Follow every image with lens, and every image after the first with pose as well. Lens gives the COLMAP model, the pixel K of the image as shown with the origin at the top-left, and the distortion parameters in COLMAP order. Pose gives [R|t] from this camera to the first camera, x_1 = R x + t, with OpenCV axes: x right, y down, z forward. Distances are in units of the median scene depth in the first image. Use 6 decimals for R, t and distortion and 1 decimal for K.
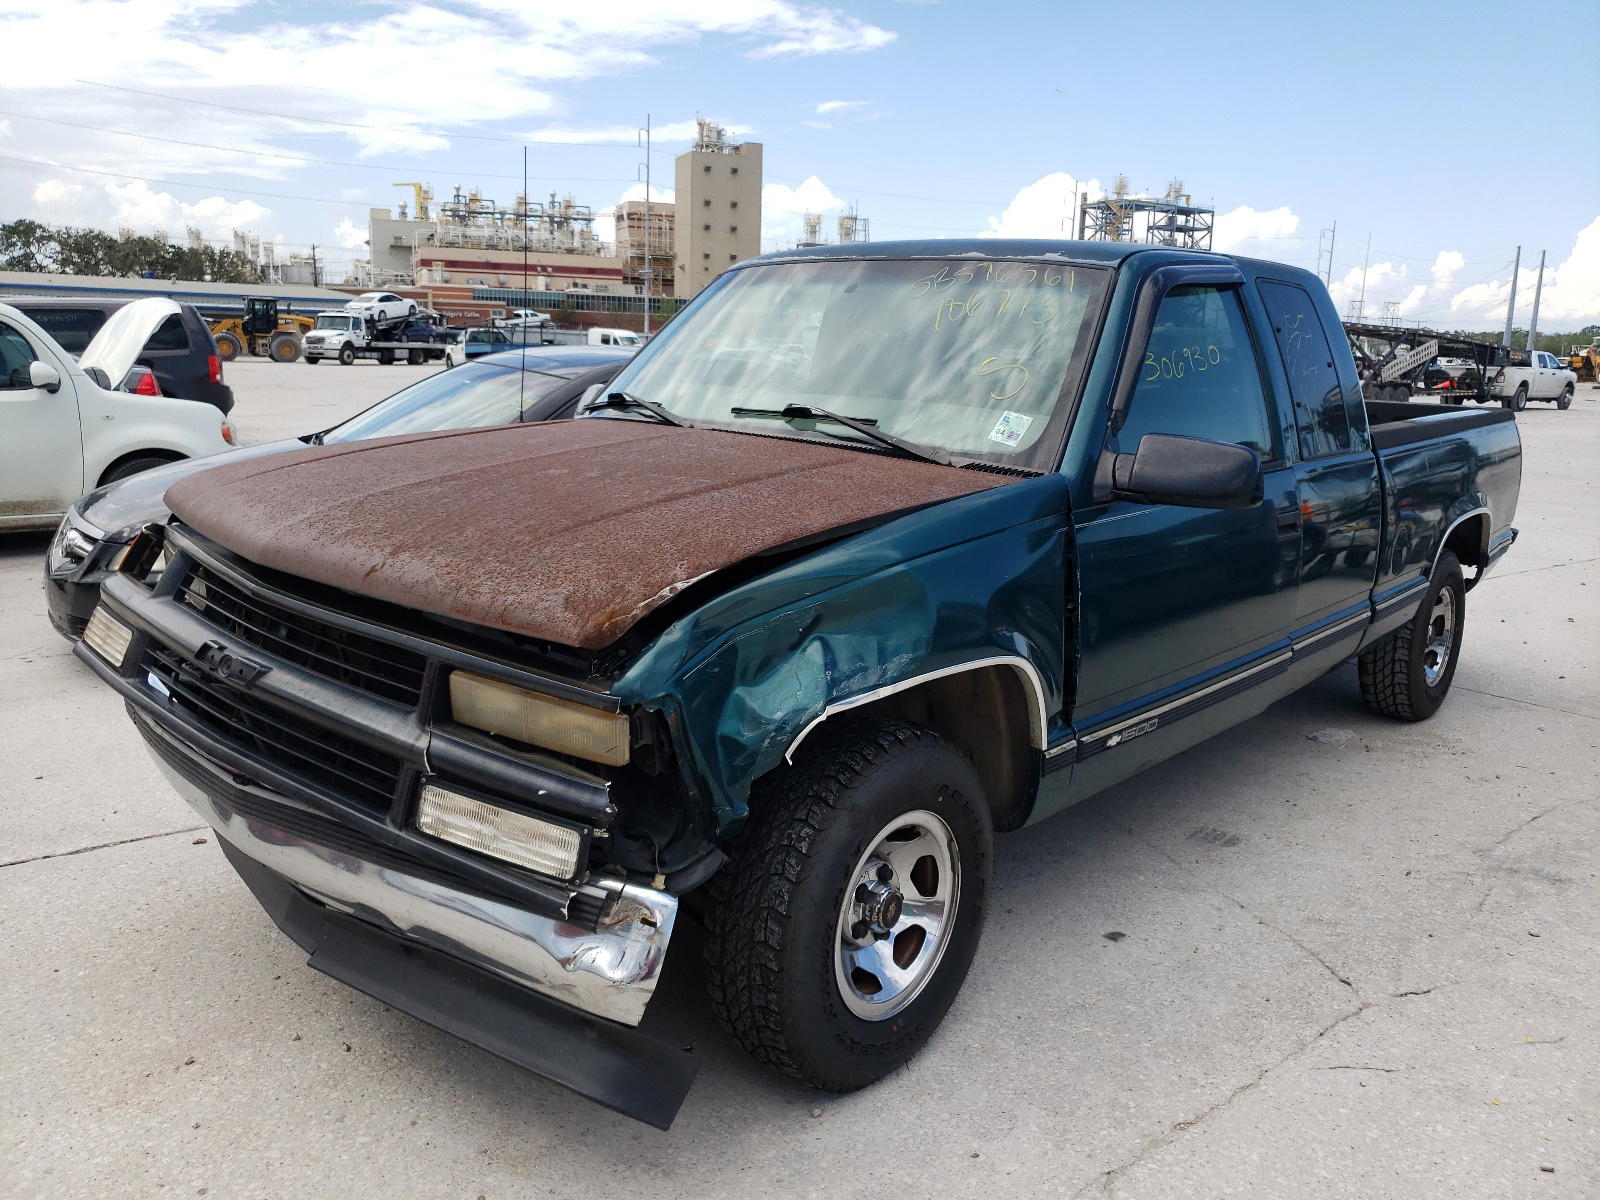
lens RADIAL K [[1257.1, 0, 800.0], [0, 1257.1, 600.0], [0, 0, 1]] dist [0.007896, 0.046142]
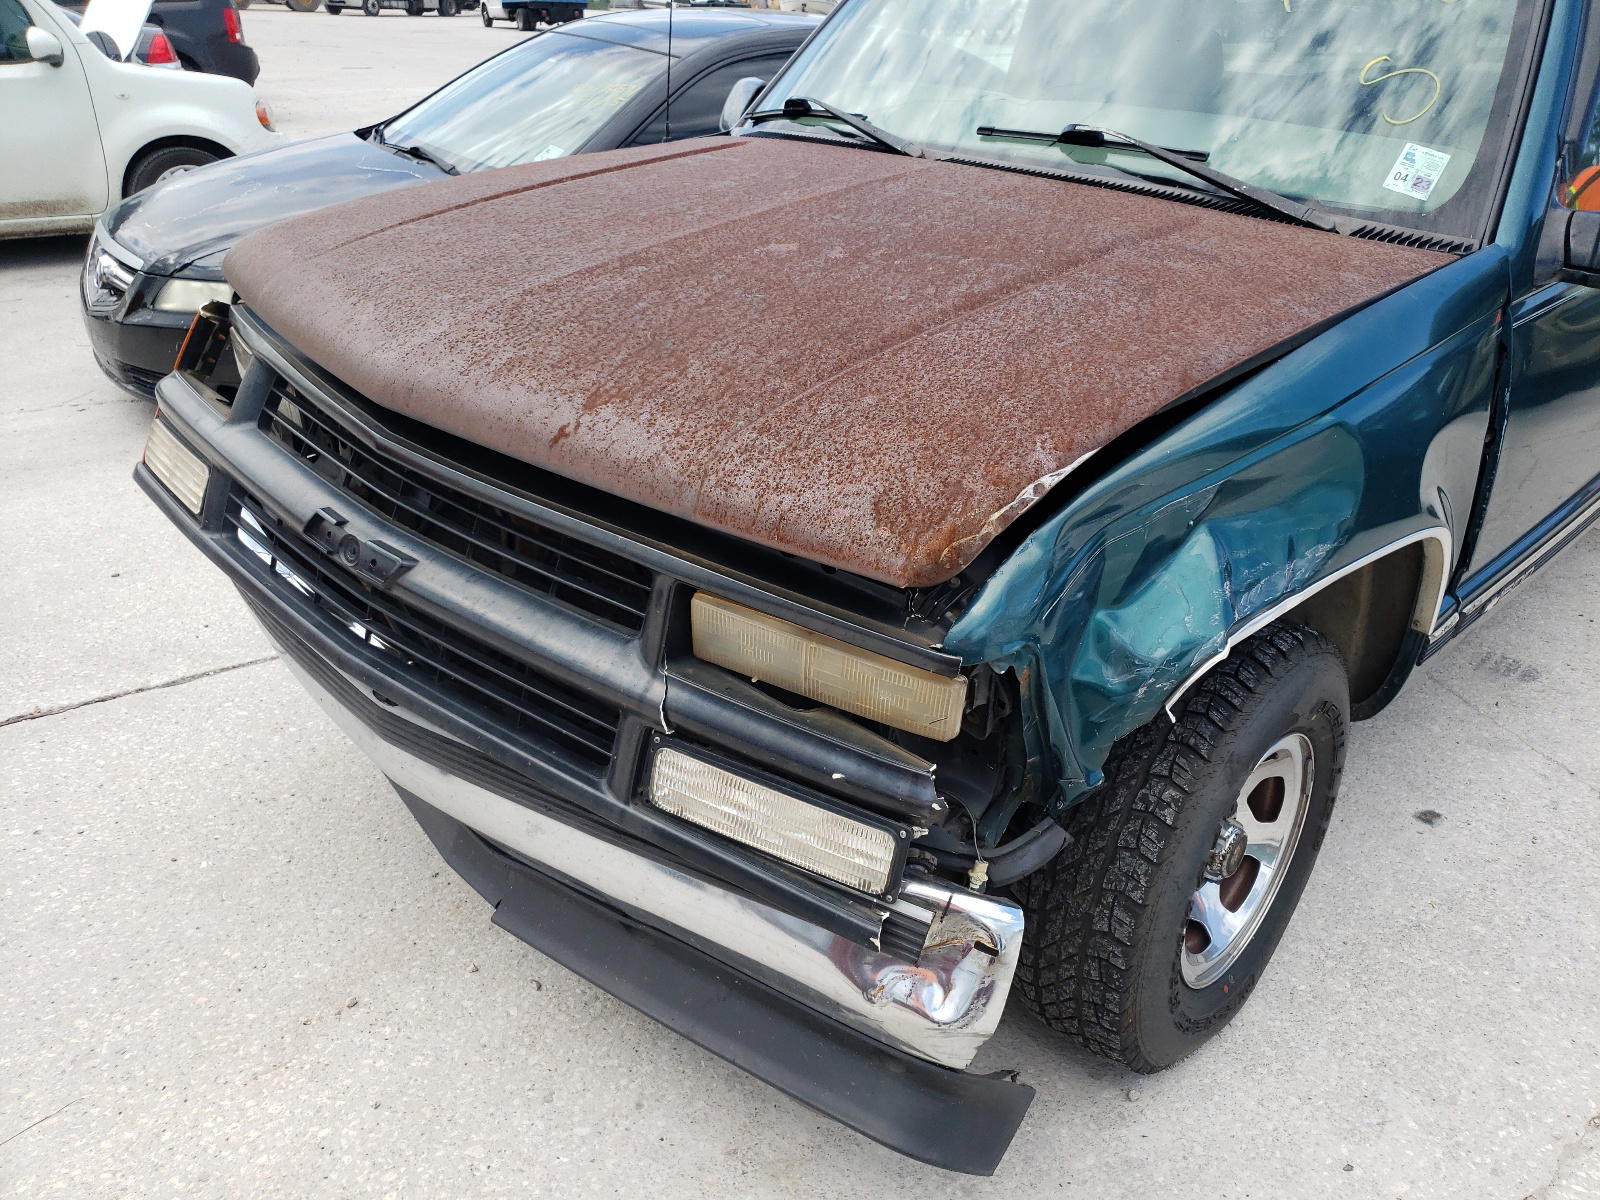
lens RADIAL K [[1192.8, 0, 800.0], [0, 1192.8, 600.0], [0, 0, 1]] dist [0.022328, -0.003506]
pose [[0.999799, 0.008552, -0.018122, -0.187726], [-0.003304, 0.962342, 0.271821, -0.104375], [0.019764, -0.271707, 0.962177, 0.345153]]
